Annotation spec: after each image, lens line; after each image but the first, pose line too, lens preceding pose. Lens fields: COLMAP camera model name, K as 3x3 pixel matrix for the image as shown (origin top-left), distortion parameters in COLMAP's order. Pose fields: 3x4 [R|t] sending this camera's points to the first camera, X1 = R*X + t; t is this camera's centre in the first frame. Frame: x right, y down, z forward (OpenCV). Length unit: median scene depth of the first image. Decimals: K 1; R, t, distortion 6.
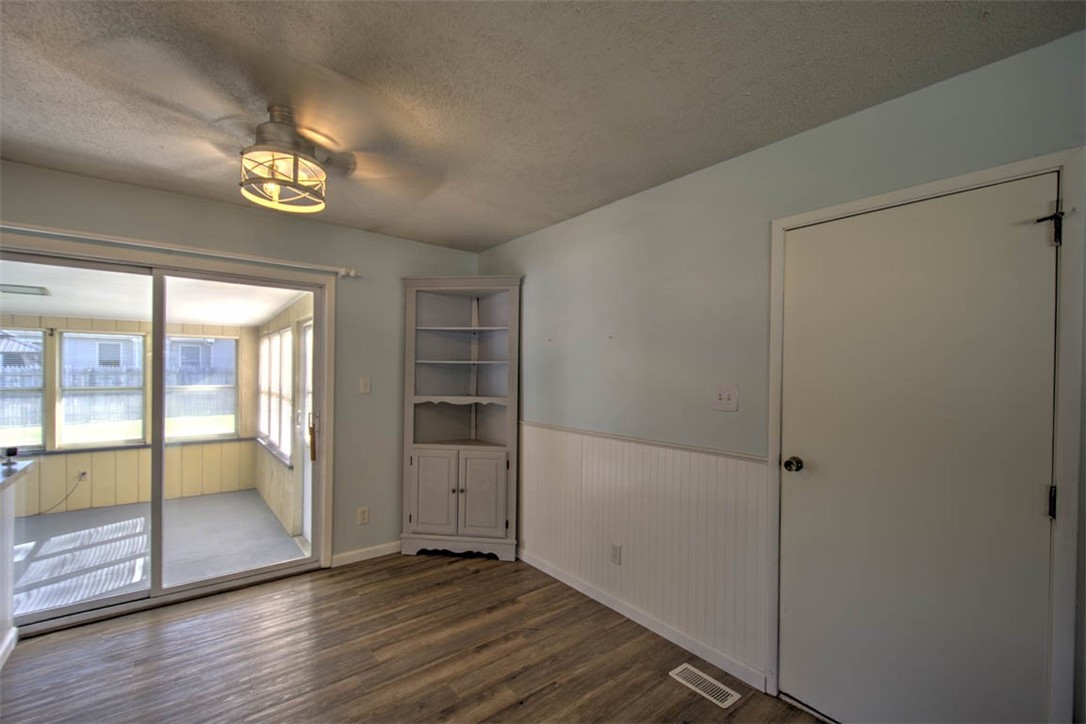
lens RADIAL K [[464.9, 0, 545.6], [0, 464.9, 376.0], [0, 0, 1]] dist [0.007788, -0.003474]
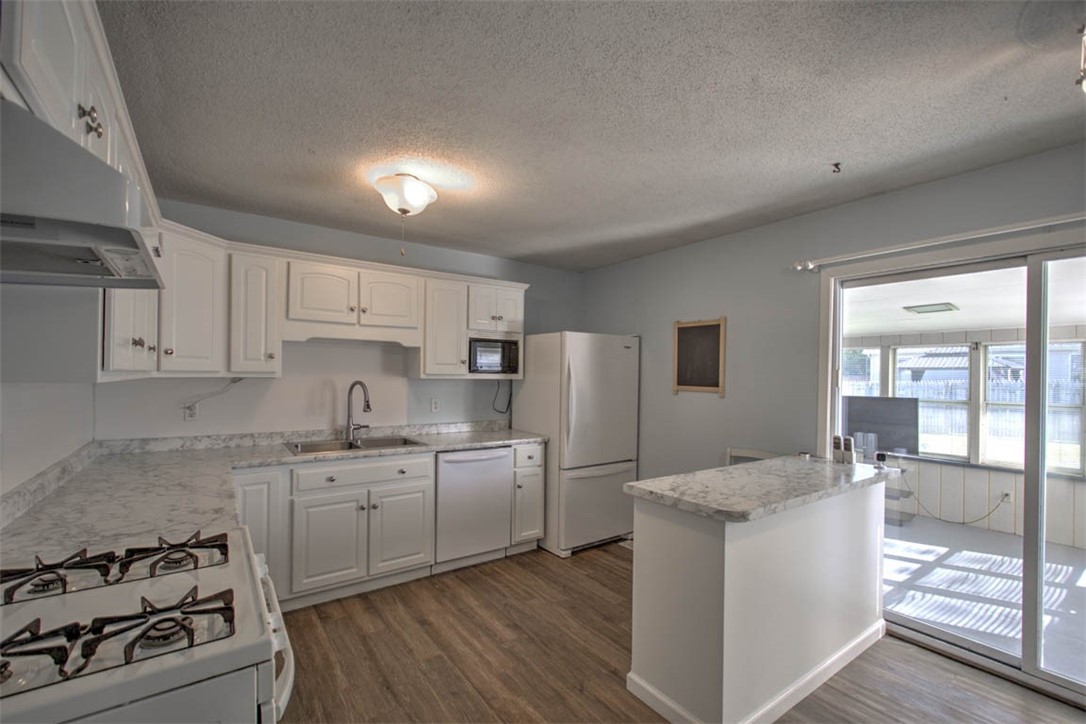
lens RADIAL K [[464.9, 0, 536.5], [0, 464.9, 376.6], [0, 0, 1]] dist [0.007788, -0.003474]
pose [[-0.059981, -0.007916, -0.998168, 0.000826], [-0.020099, 0.999775, -0.006721, -0.002654], [0.997997, 0.019659, -0.060127, 0.170200]]
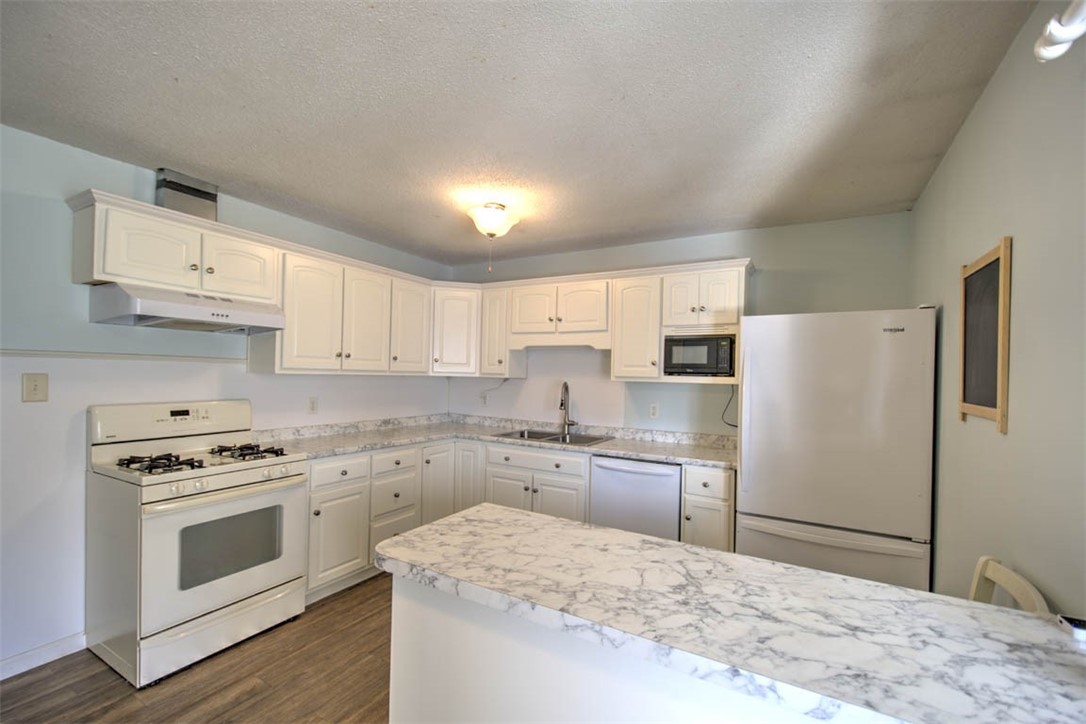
lens RADIAL K [[464.9, 0, 545.4], [0, 464.9, 380.4], [0, 0, 1]] dist [0.007788, -0.003474]
pose [[-0.927034, -0.028343, -0.373904, -0.465980], [-0.036396, 0.999232, 0.014495, -0.010282], [0.373206, 0.027046, -0.927354, 0.716640]]
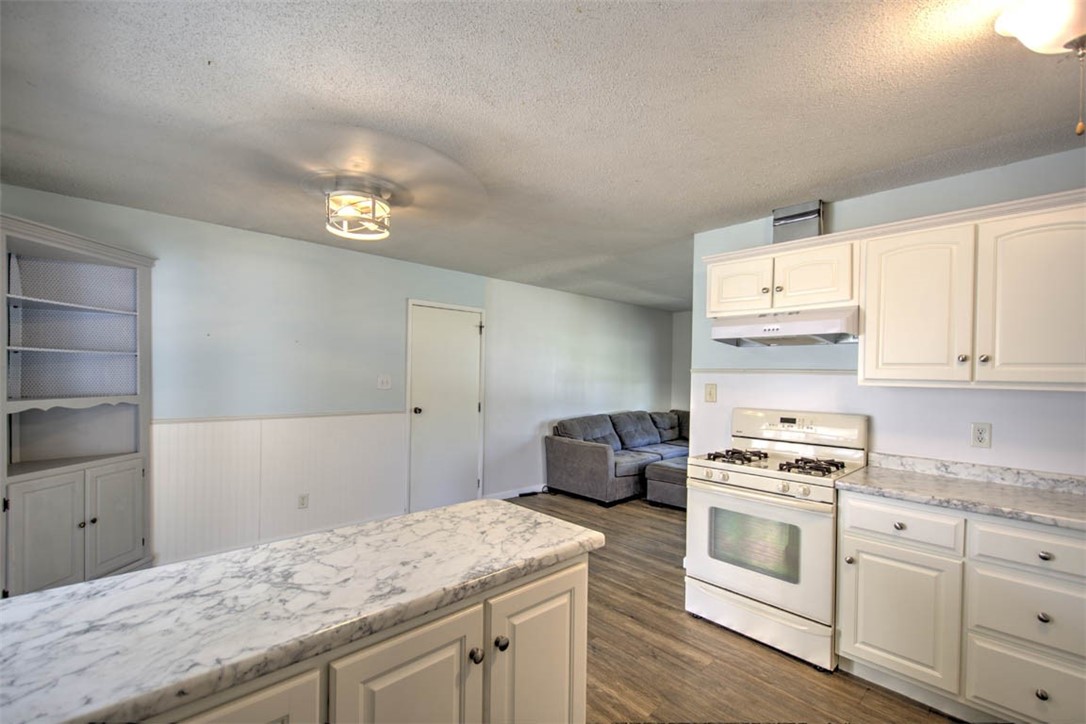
lens RADIAL K [[464.9, 0, 532.6], [0, 464.9, 379.8], [0, 0, 1]] dist [0.007788, -0.003474]
pose [[-0.071304, -0.026481, 0.997103, -0.975724], [-0.012831, 0.999589, 0.025629, -0.013513], [-0.997372, -0.010966, -0.071614, 0.336787]]
